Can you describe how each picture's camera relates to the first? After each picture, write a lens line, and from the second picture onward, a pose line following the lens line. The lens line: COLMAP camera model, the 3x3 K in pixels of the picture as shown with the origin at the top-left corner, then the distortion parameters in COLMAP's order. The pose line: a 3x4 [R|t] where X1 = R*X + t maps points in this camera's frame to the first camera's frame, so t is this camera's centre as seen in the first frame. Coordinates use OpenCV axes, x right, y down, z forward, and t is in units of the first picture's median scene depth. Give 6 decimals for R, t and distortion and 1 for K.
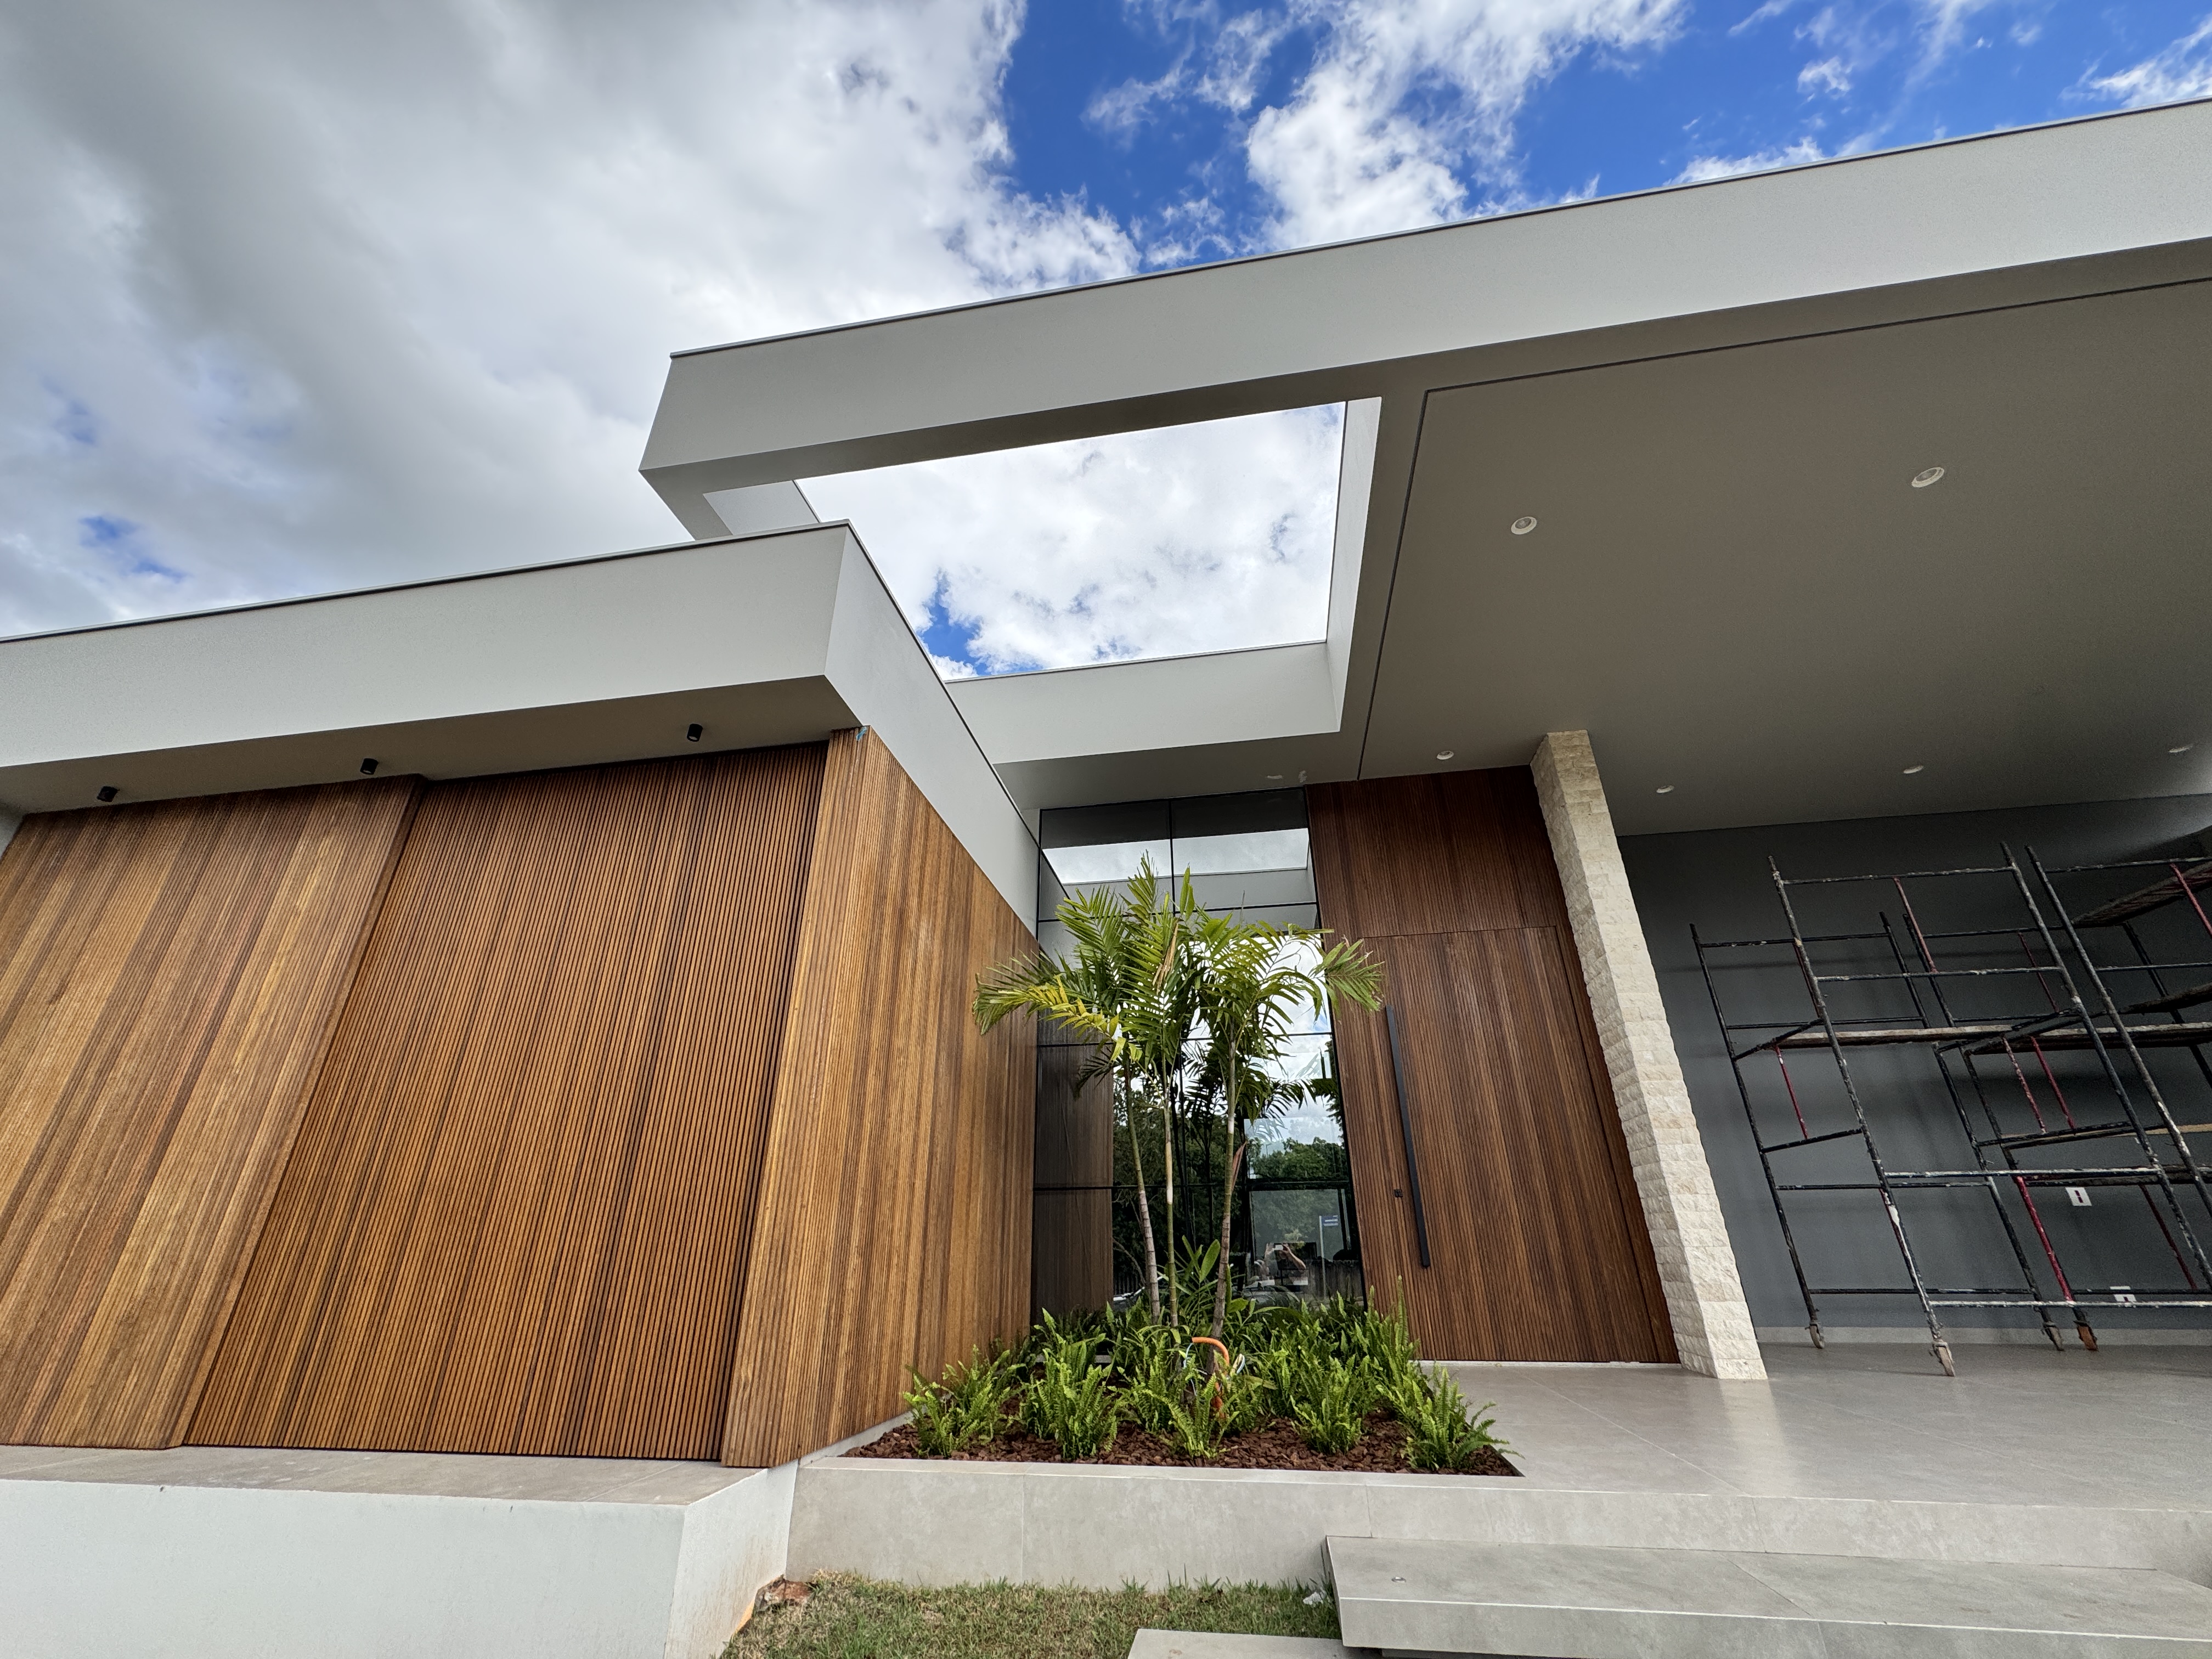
lens RADIAL K [[876.6, 0, 1106.0], [0, 876.6, 829.5], [0, 0, 1]] dist [0.001725, 0.000185]
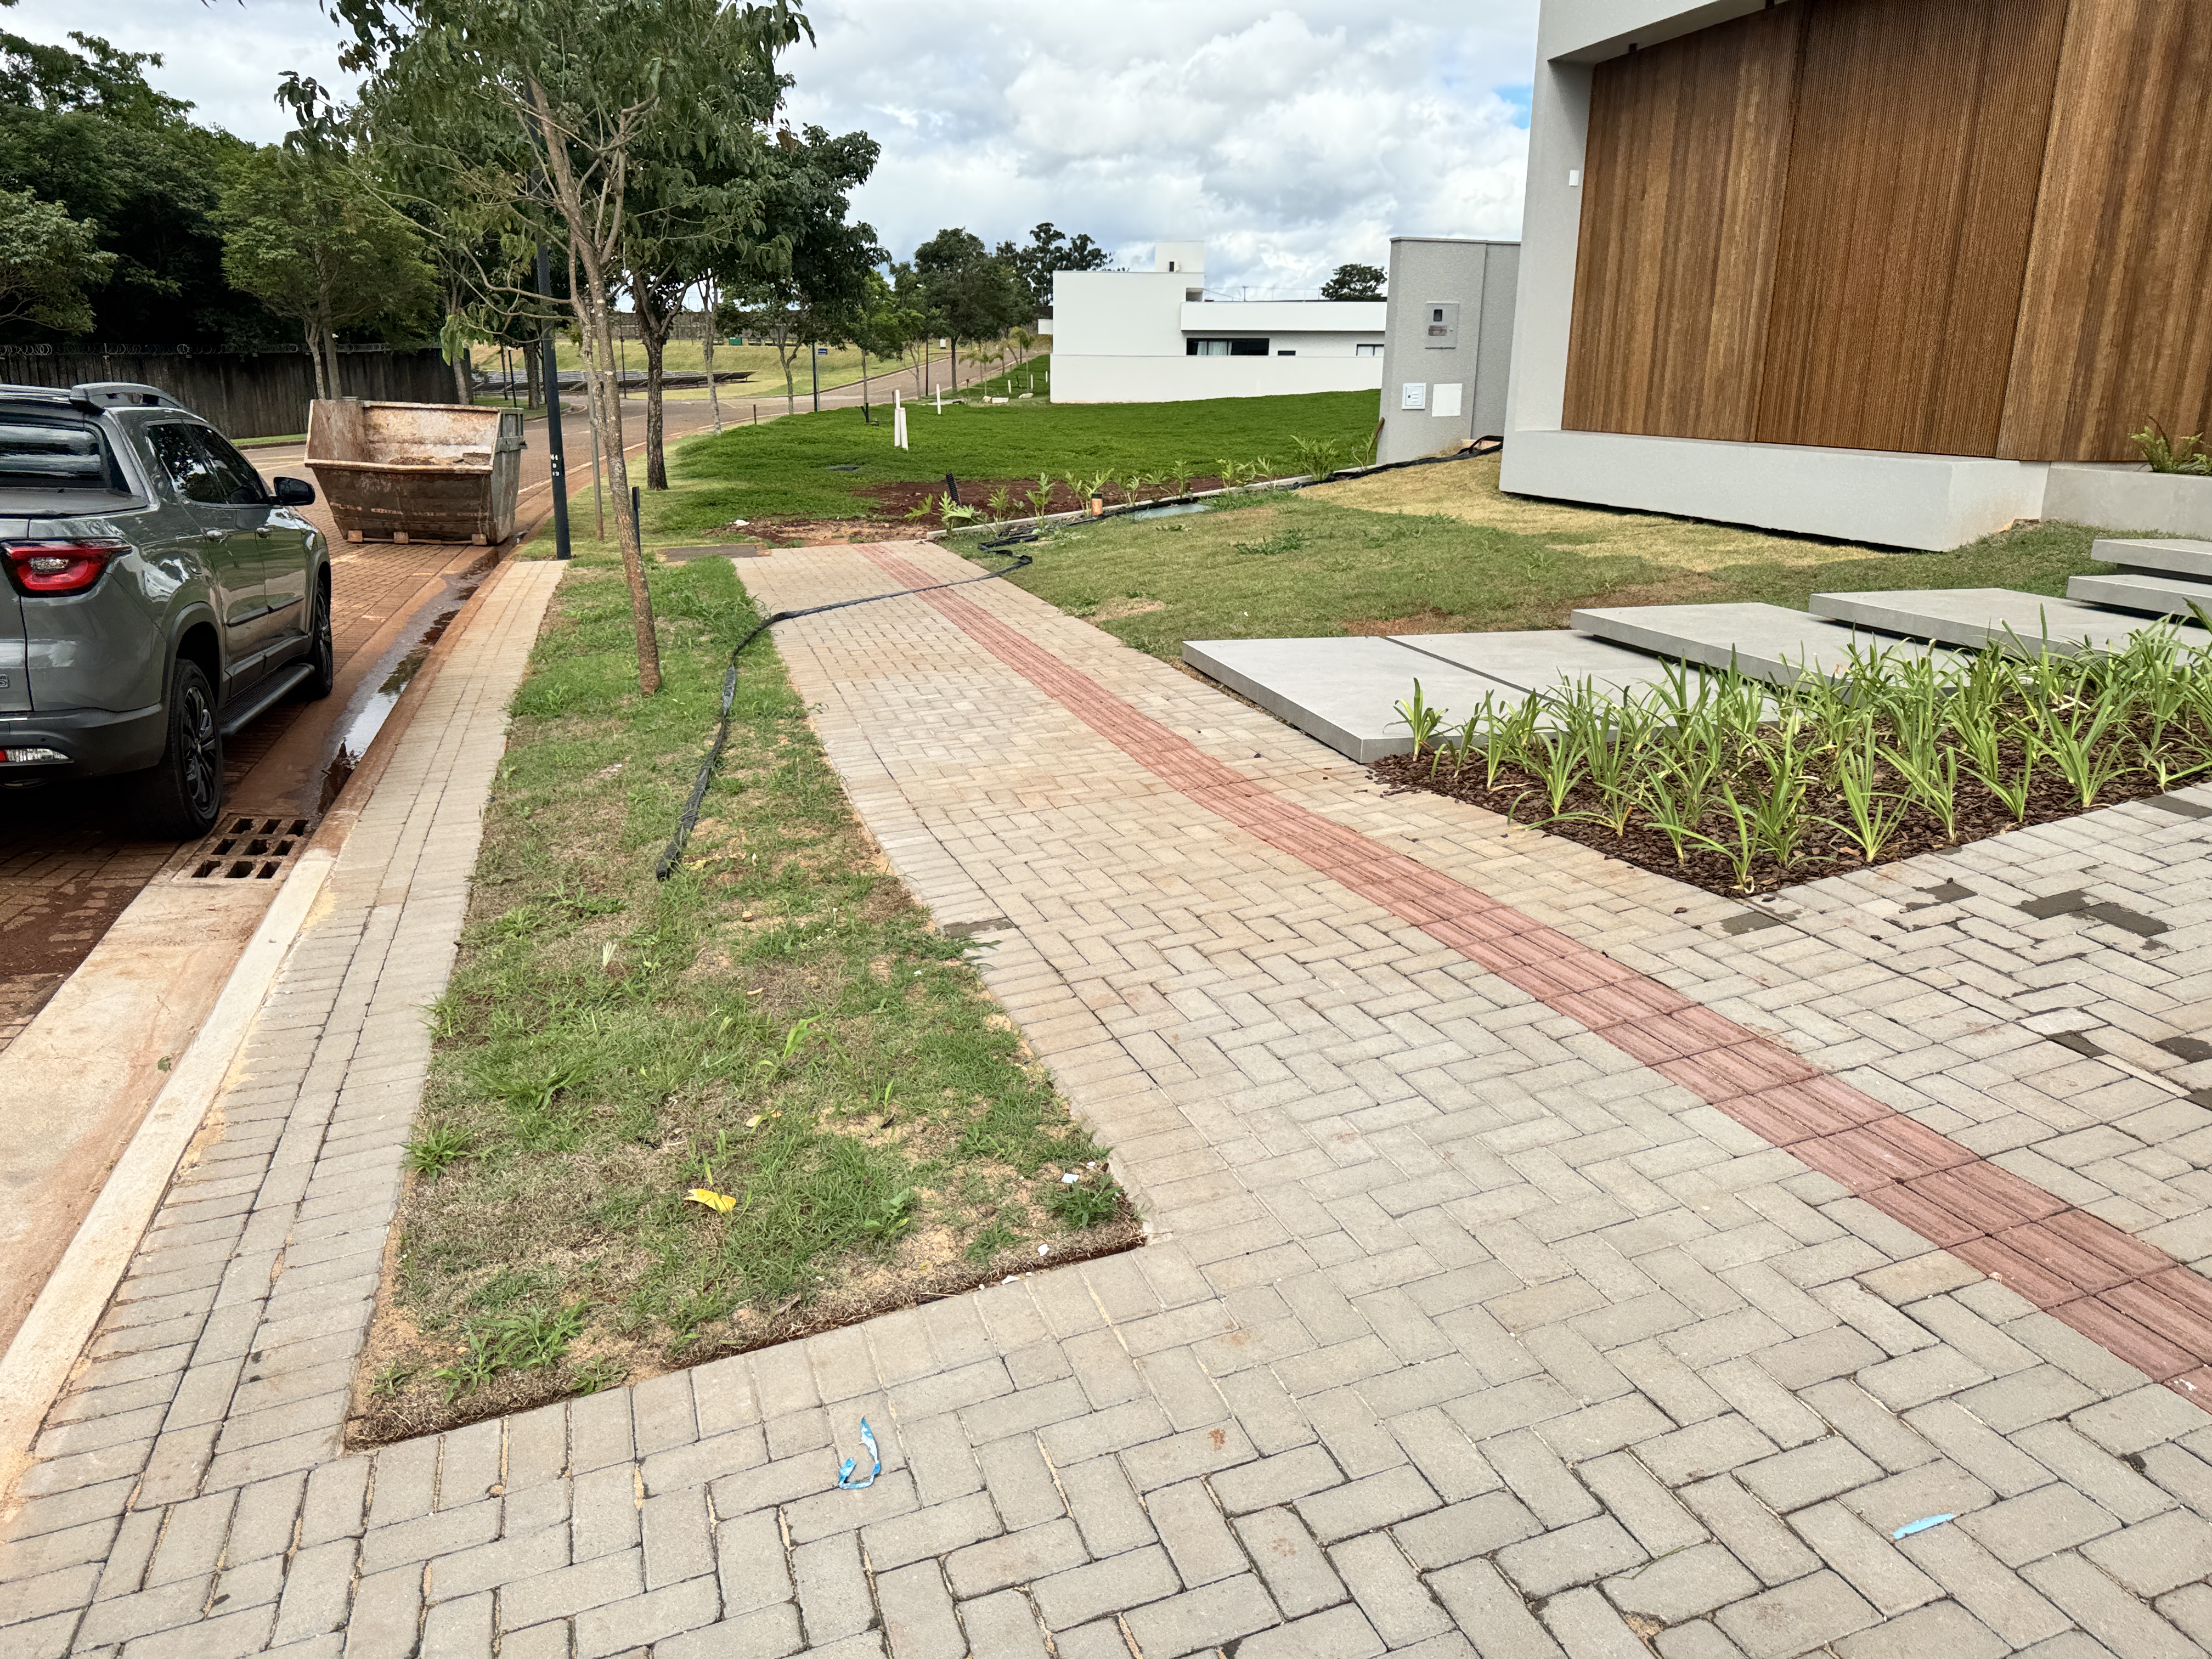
lens RADIAL K [[1599.5, 0, 1106.0], [0, 1599.5, 829.5], [0, 0, 1]] dist [0.014492, -0.002899]
pose [[0.426884, 0.258725, -0.866506, 1.336558], [0.372719, 0.822688, 0.429261, -0.526734], [0.823924, -0.506207, 0.254761, -1.242434]]
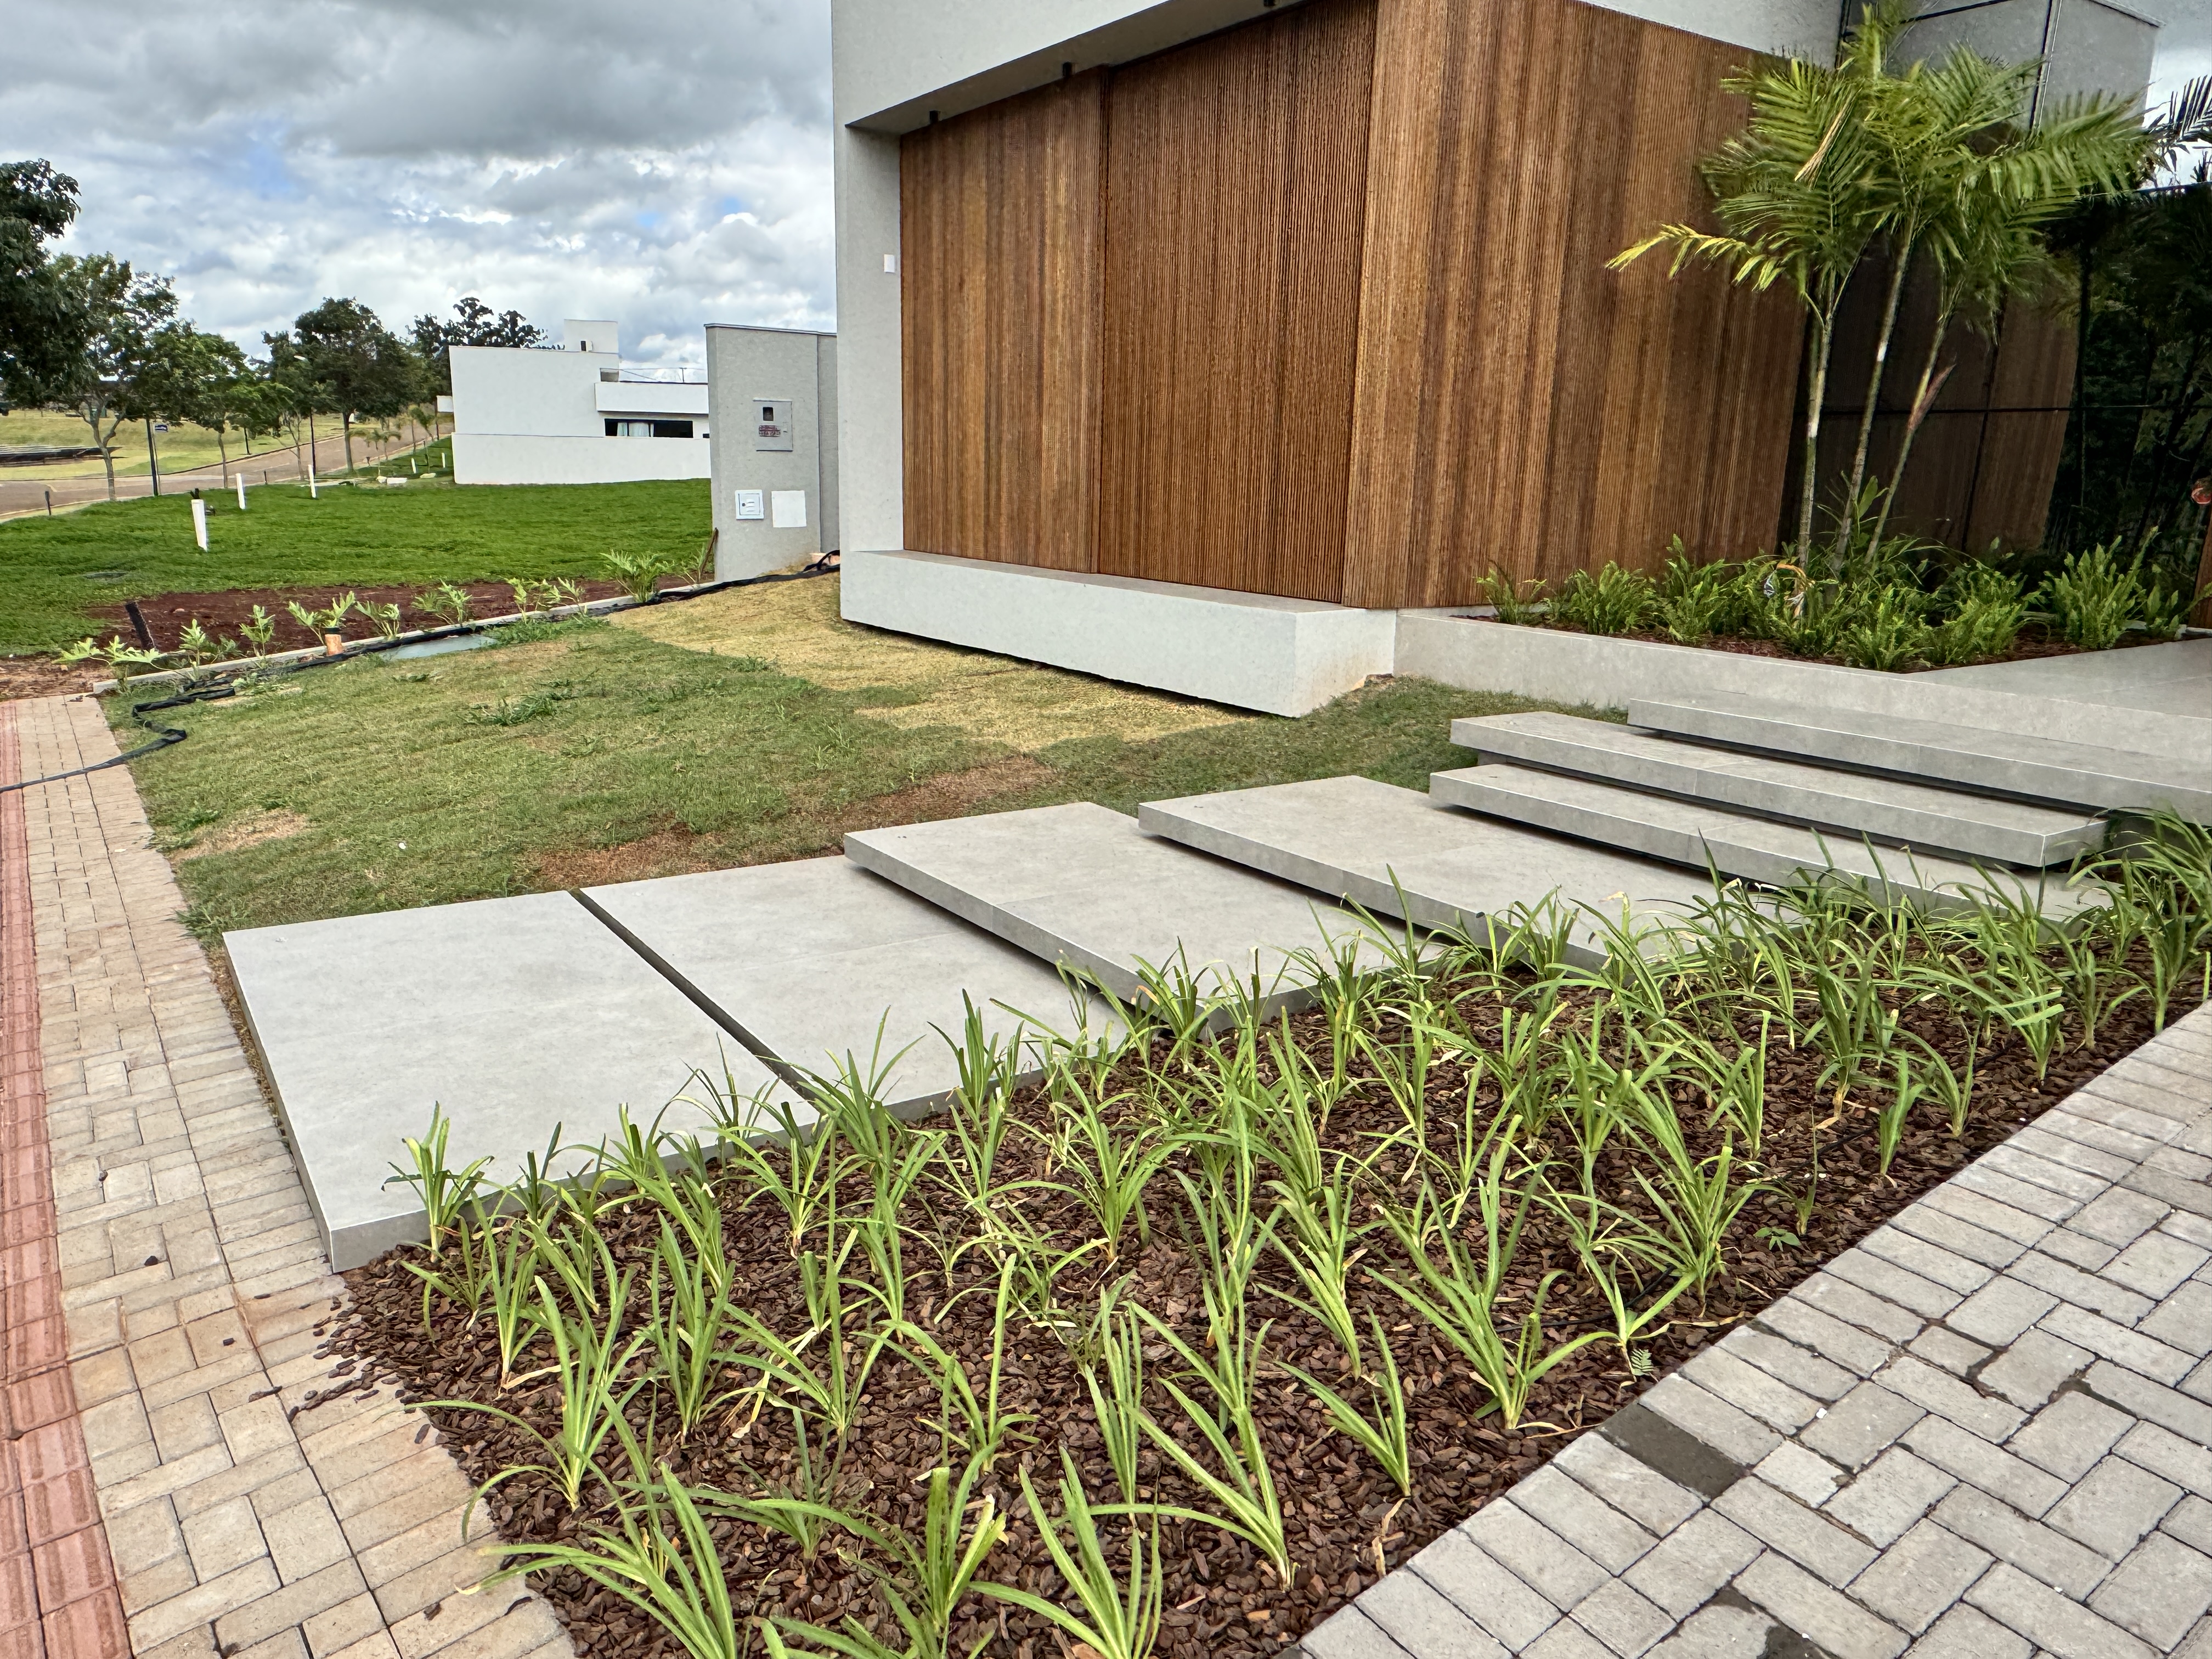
lens RADIAL K [[1492.9, 0, 1106.0], [0, 1492.9, 829.5], [0, 0, 1]] dist [0.073448, -0.112735]
pose [[0.701605, 0.190895, -0.686520, 0.847742], [0.278765, 0.813129, 0.510991, -0.293479], [0.655775, -0.549891, 0.517280, -0.612713]]
